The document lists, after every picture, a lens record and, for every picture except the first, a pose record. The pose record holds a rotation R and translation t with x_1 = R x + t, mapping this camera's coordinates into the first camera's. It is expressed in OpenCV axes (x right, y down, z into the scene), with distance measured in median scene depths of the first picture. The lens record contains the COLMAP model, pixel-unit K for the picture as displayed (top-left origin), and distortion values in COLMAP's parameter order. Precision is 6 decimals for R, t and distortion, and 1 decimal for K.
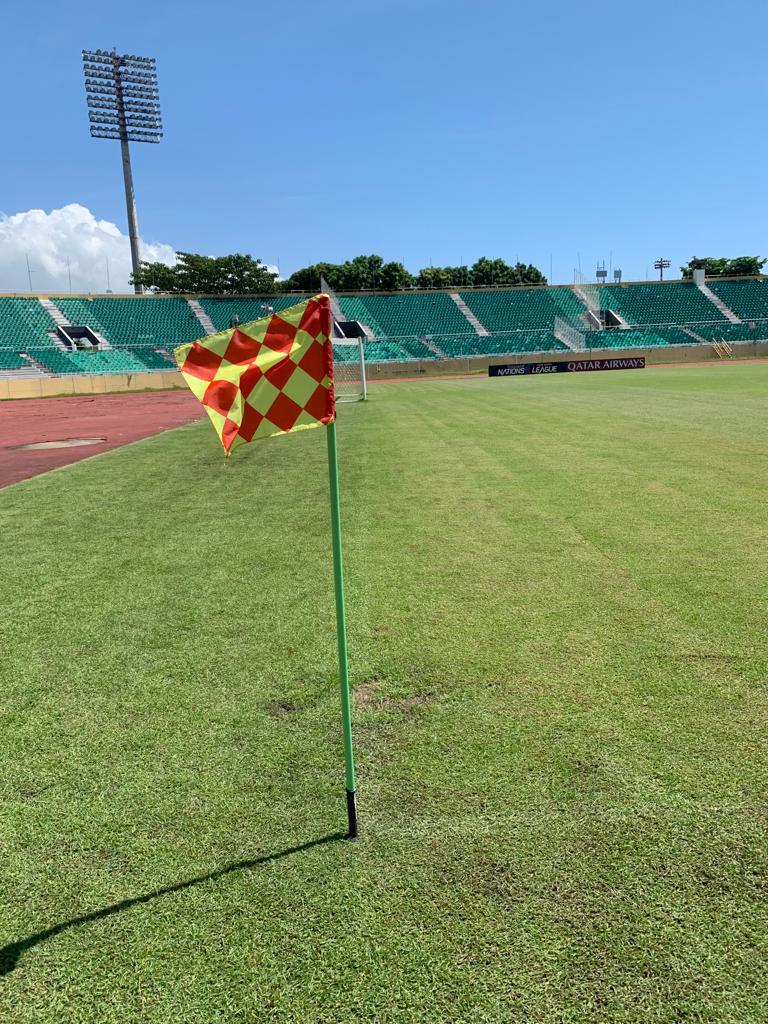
lens RADIAL K [[794.0, 0, 384.0], [0, 794.0, 512.0], [0, 0, 1]] dist [0.004434, -0.000016]
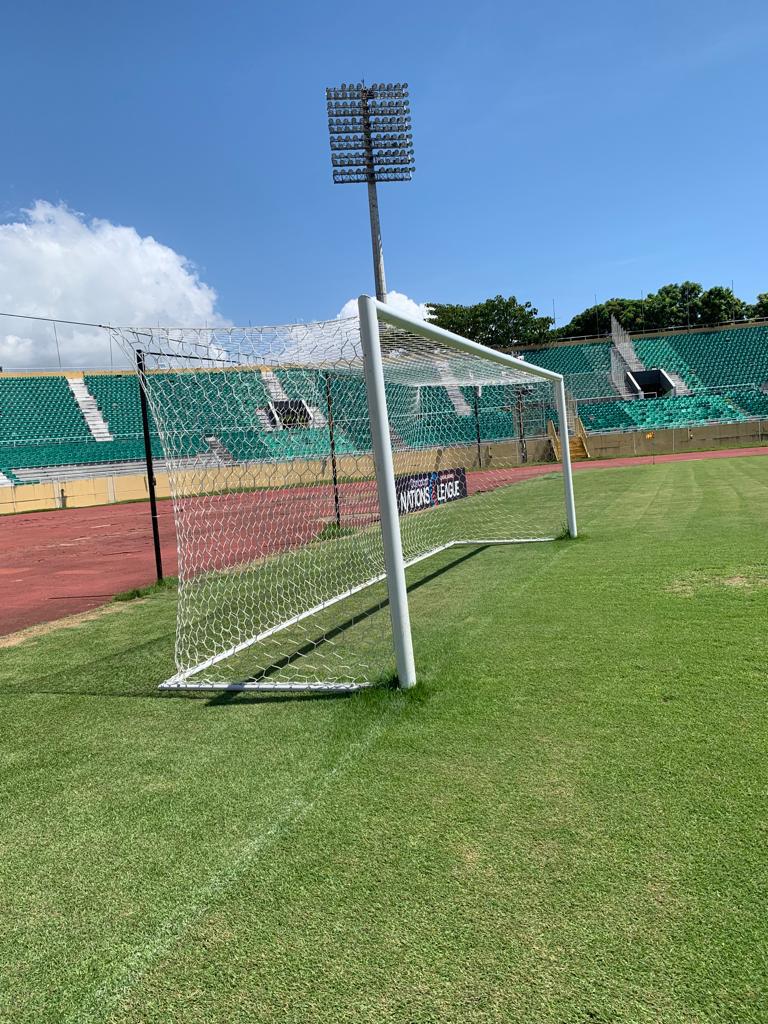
lens RADIAL K [[794.0, 0, 384.0], [0, 794.0, 512.0], [0, 0, 1]] dist [0.004434, -0.000016]
pose [[0.922042, -0.008527, -0.386997, 0.011174], [-0.026030, 0.996129, -0.083966, -0.046223], [0.386214, 0.087493, 0.918250, 0.256616]]
